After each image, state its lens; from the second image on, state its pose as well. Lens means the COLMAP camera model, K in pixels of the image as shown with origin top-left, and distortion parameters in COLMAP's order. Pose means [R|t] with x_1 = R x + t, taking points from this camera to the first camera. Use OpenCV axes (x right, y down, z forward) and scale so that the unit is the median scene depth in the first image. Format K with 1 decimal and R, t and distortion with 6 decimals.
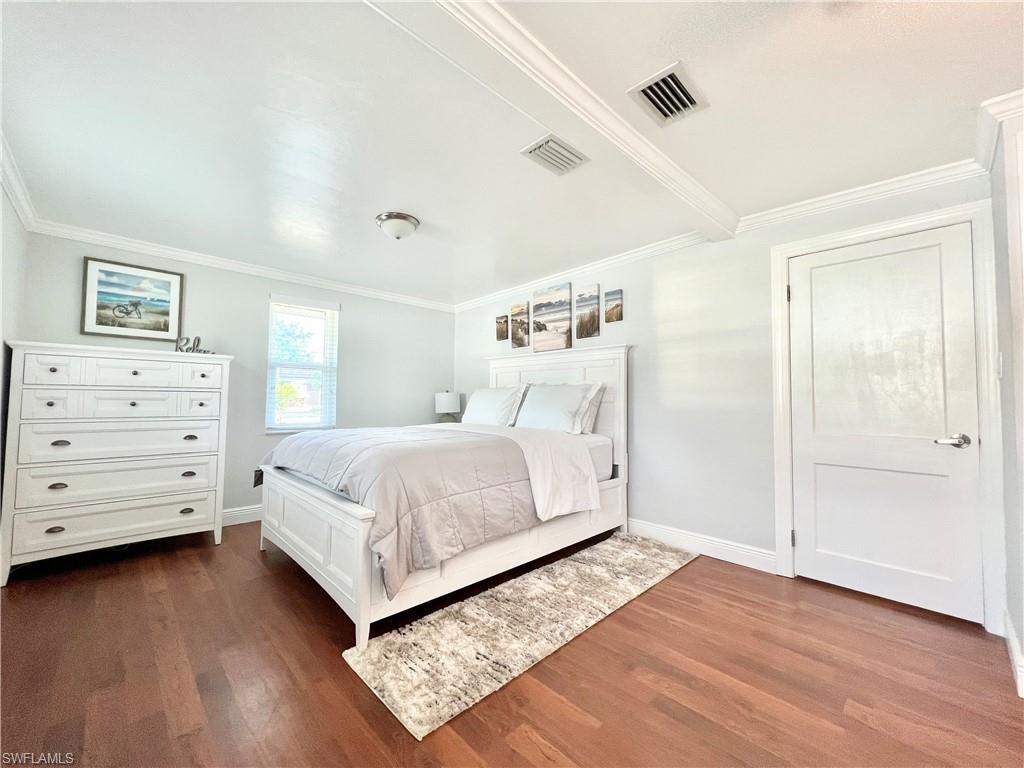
lens RADIAL K [[408.7, 0, 510.9], [0, 408.7, 380.4], [0, 0, 1]] dist [-0.002550, 0.000637]
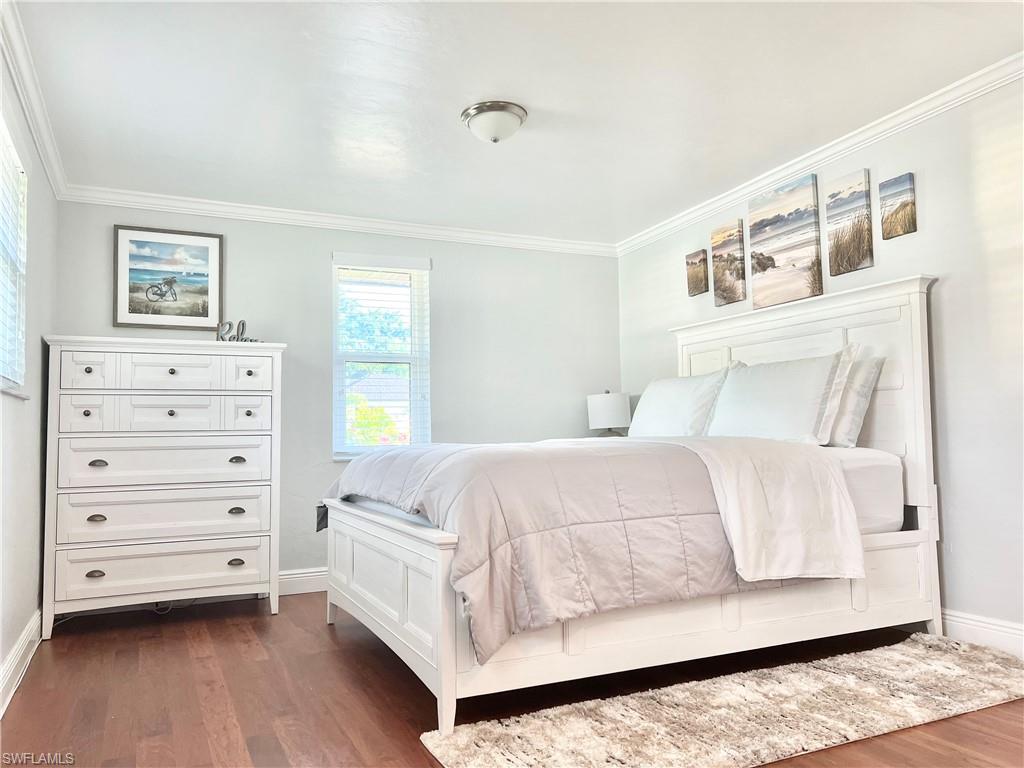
lens RADIAL K [[777.8, 0, 511.9], [0, 777.8, 383.1], [0, 0, 1]] dist [0.023785, -0.018983]
pose [[0.943702, -0.048249, -0.327258, 0.127442], [0.041235, 0.998747, -0.028341, 0.066527], [0.328215, 0.013251, 0.944510, -0.140445]]
